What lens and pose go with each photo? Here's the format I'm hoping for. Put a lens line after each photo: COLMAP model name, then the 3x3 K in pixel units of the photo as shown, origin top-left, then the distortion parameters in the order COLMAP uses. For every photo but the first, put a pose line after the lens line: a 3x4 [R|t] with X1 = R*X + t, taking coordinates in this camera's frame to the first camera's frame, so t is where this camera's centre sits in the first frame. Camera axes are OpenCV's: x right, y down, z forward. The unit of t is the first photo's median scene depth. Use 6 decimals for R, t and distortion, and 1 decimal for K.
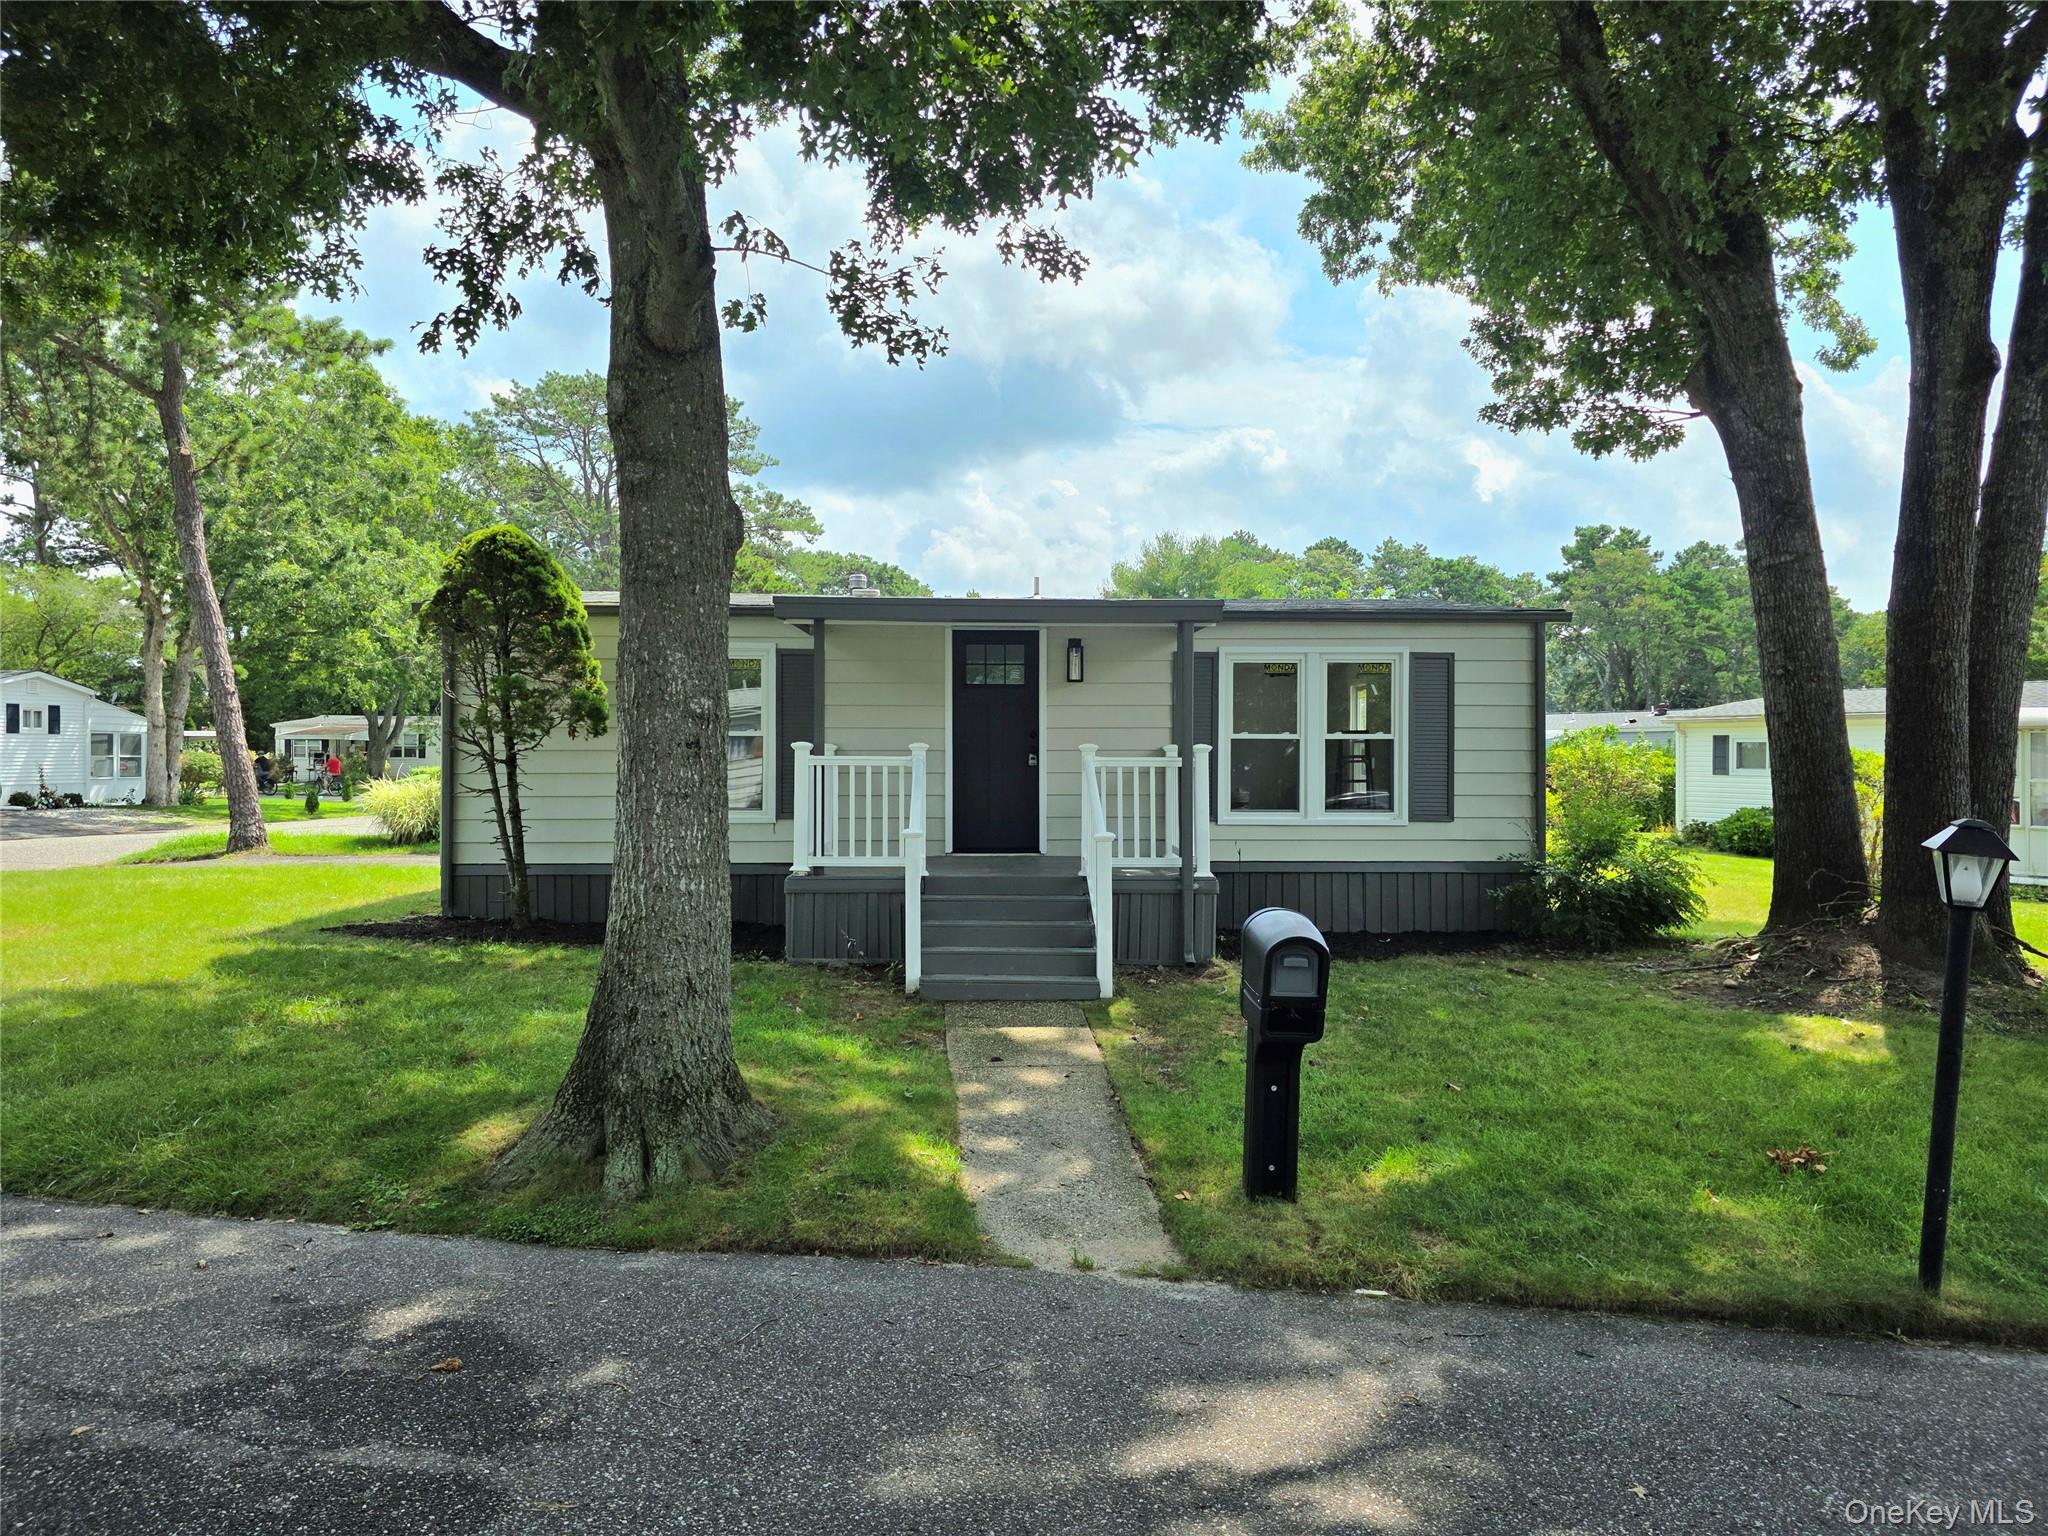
lens RADIAL K [[1409.9, 0, 1036.5], [0, 1409.9, 766.4], [0, 0, 1]] dist [0.054240, -0.033783]
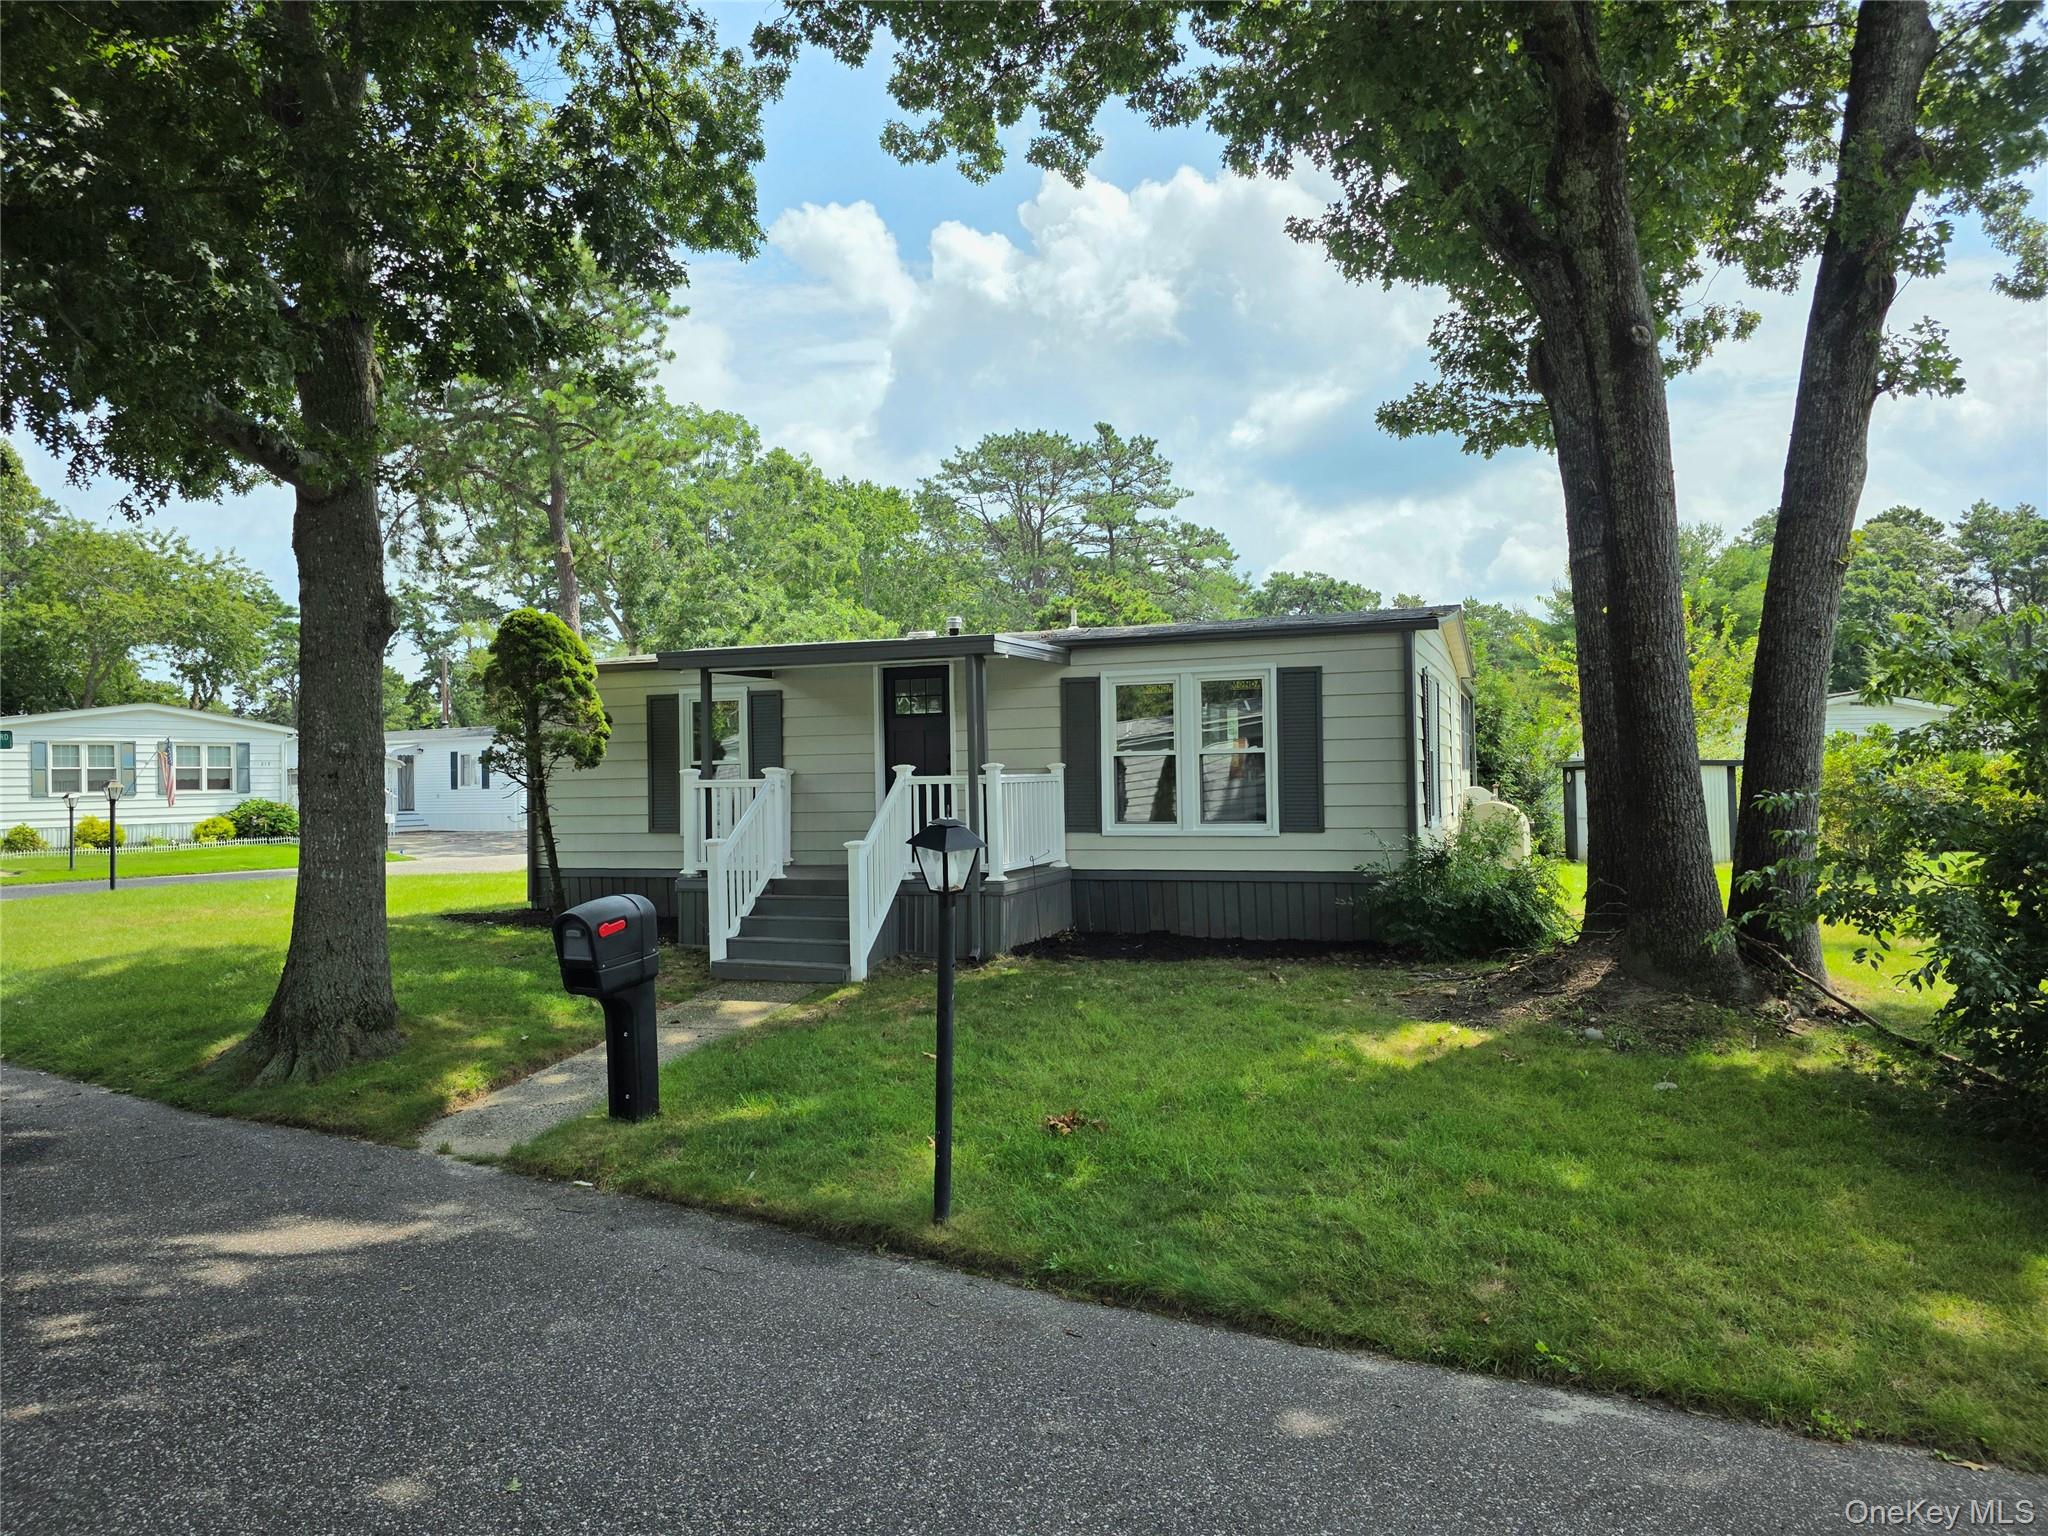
lens RADIAL K [[1409.9, 0, 1017.8], [0, 1409.9, 783.7], [0, 0, 1]] dist [0.054240, -0.033783]
pose [[0.917823, -0.016987, -0.396625, 0.497166], [0.016216, 0.999854, -0.005298, 0.005874], [0.396657, -0.001569, 0.917965, -0.019756]]
